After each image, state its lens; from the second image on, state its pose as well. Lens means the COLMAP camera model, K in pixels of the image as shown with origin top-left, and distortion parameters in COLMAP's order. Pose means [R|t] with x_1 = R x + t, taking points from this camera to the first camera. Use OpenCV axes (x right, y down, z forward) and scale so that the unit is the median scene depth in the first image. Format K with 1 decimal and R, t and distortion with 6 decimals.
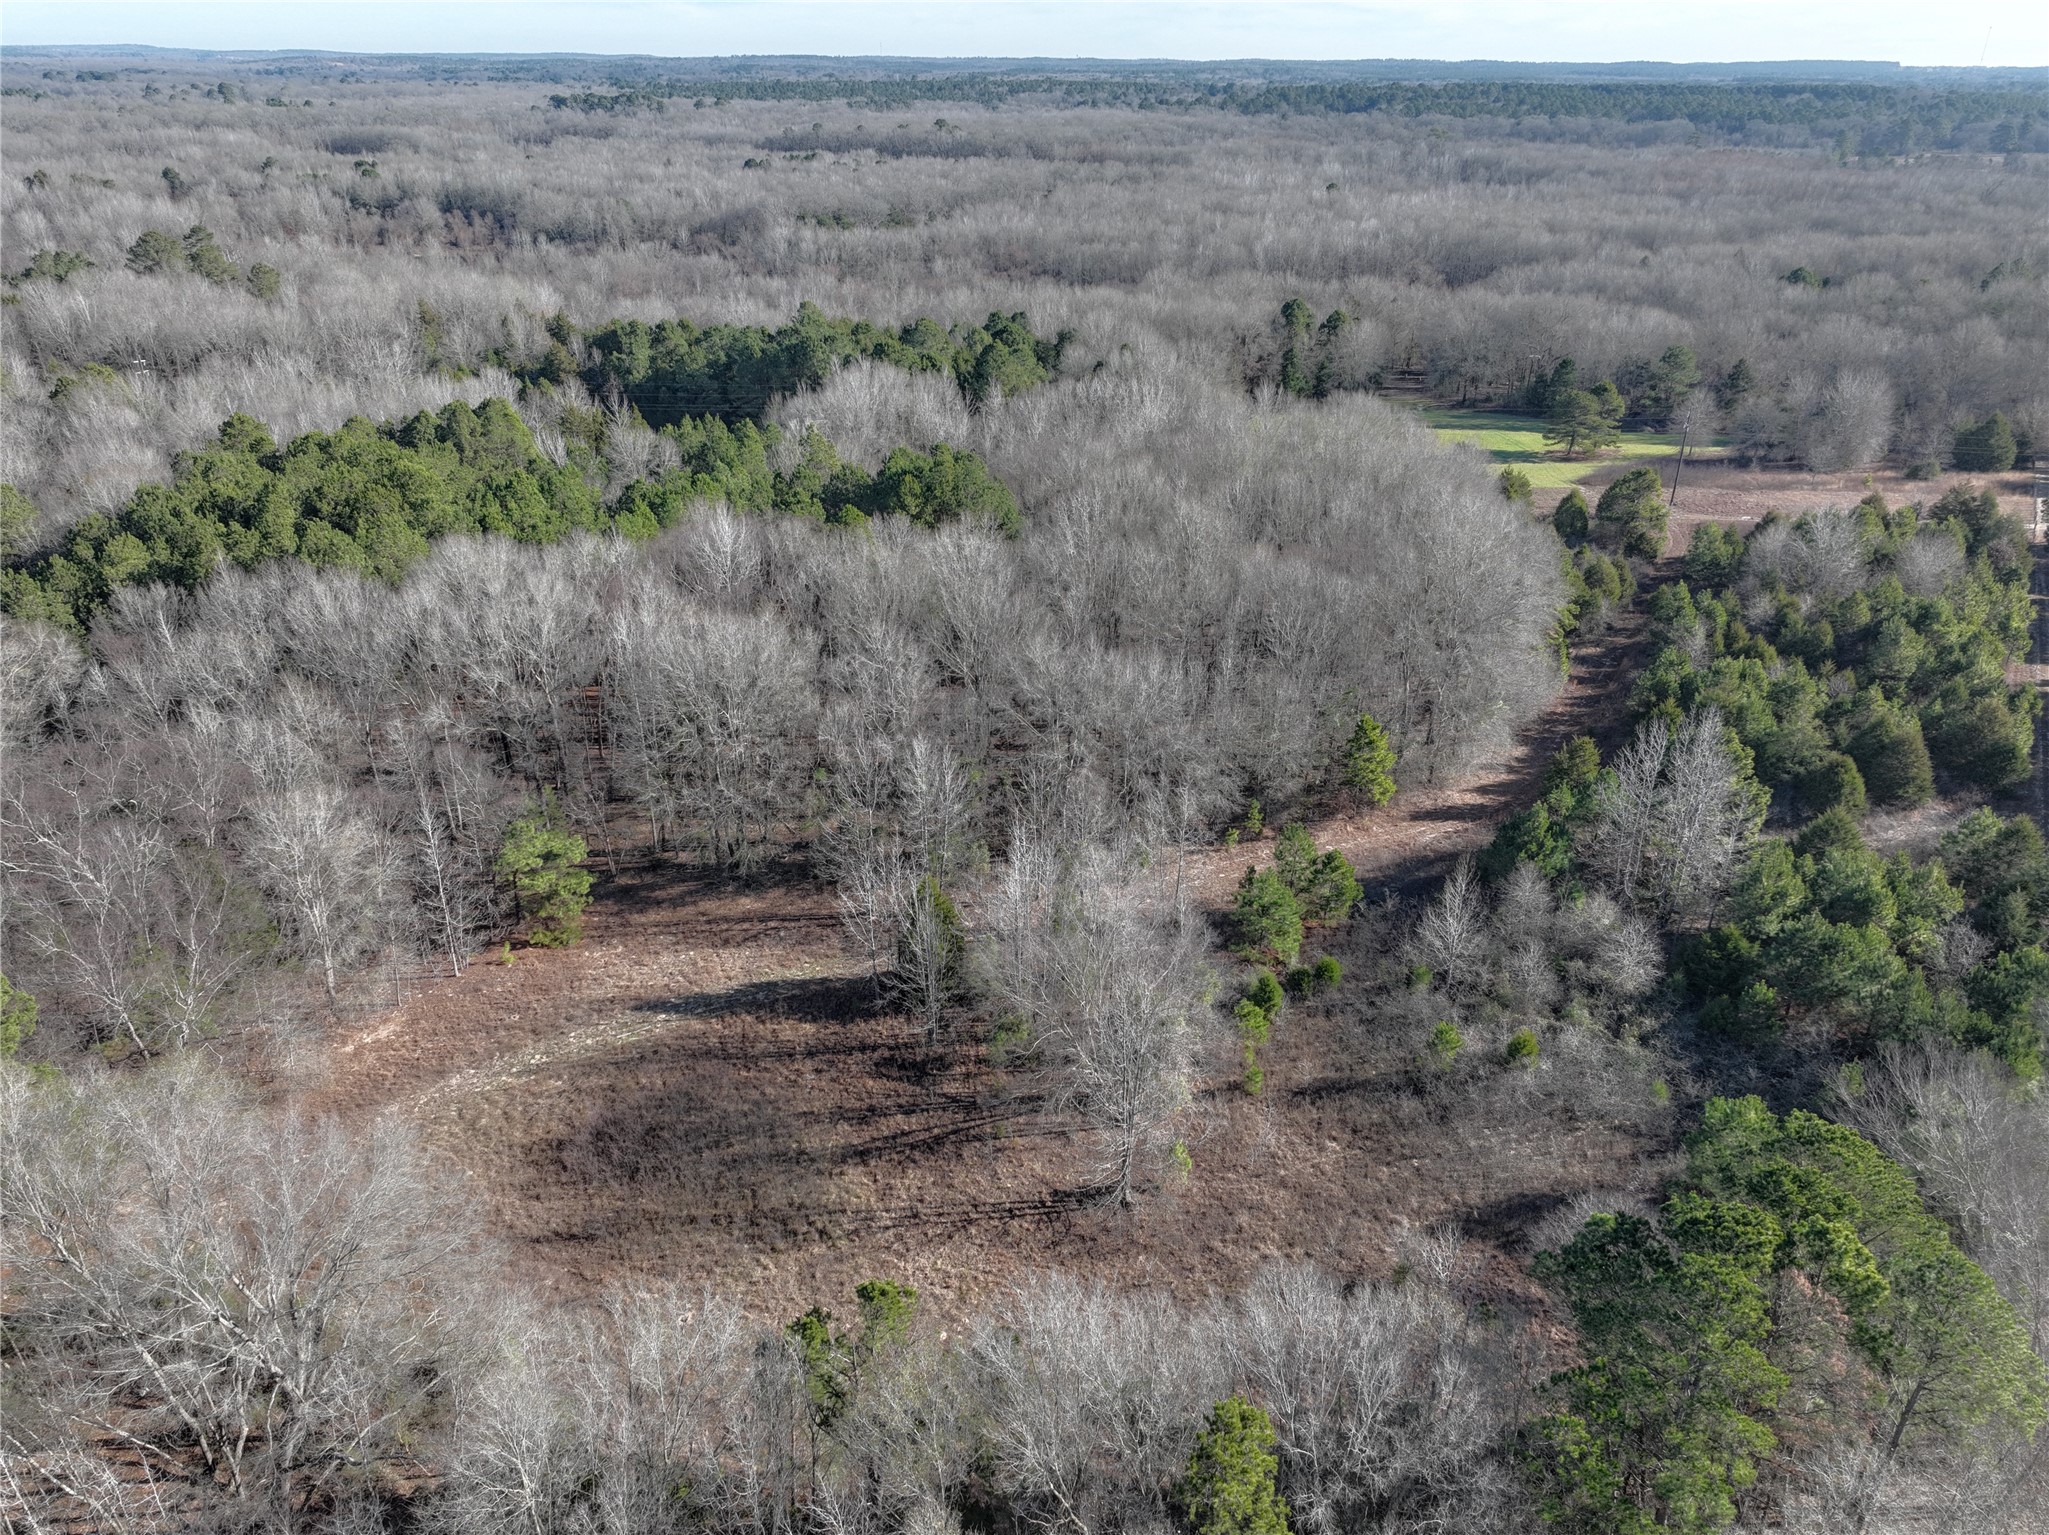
lens RADIAL K [[1464.7, 0, 1033.1], [0, 1464.7, 769.3], [0, 0, 1]] dist [0.015322, 0.005960]
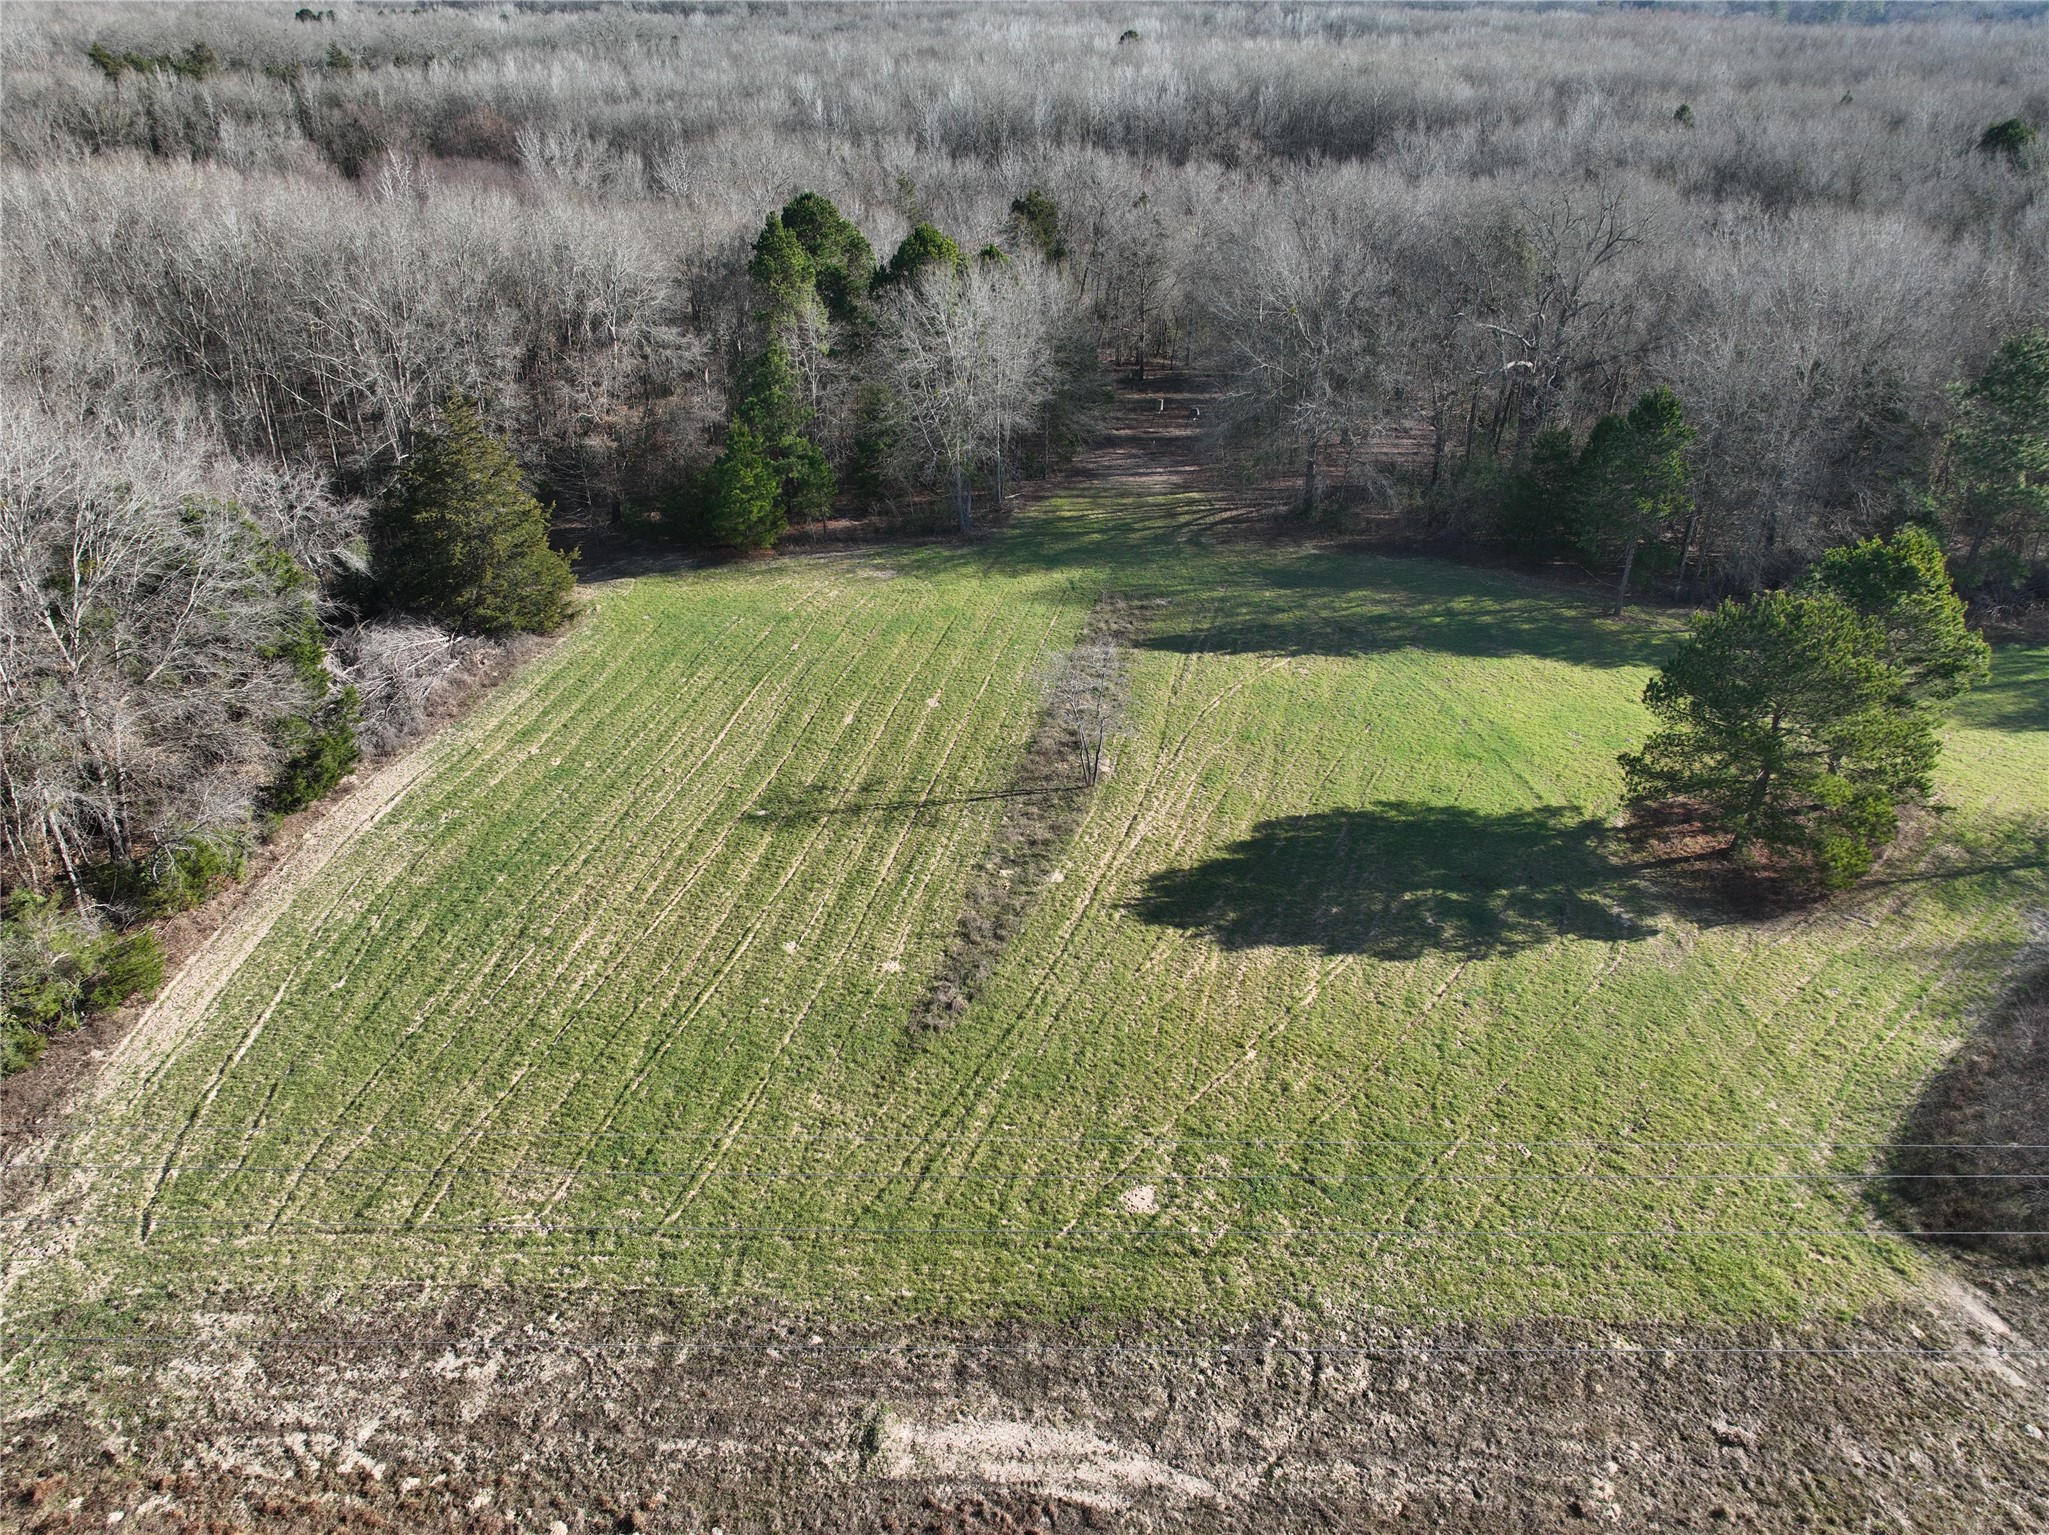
lens RADIAL K [[1464.7, 0, 1033.1], [0, 1464.7, 769.3], [0, 0, 1]] dist [0.015322, 0.005960]
pose [[0.996584, -0.035458, 0.074588, 0.198378], [0.031672, 0.998179, 0.051343, -0.203254], [-0.076272, -0.048805, 0.995892, 0.652122]]
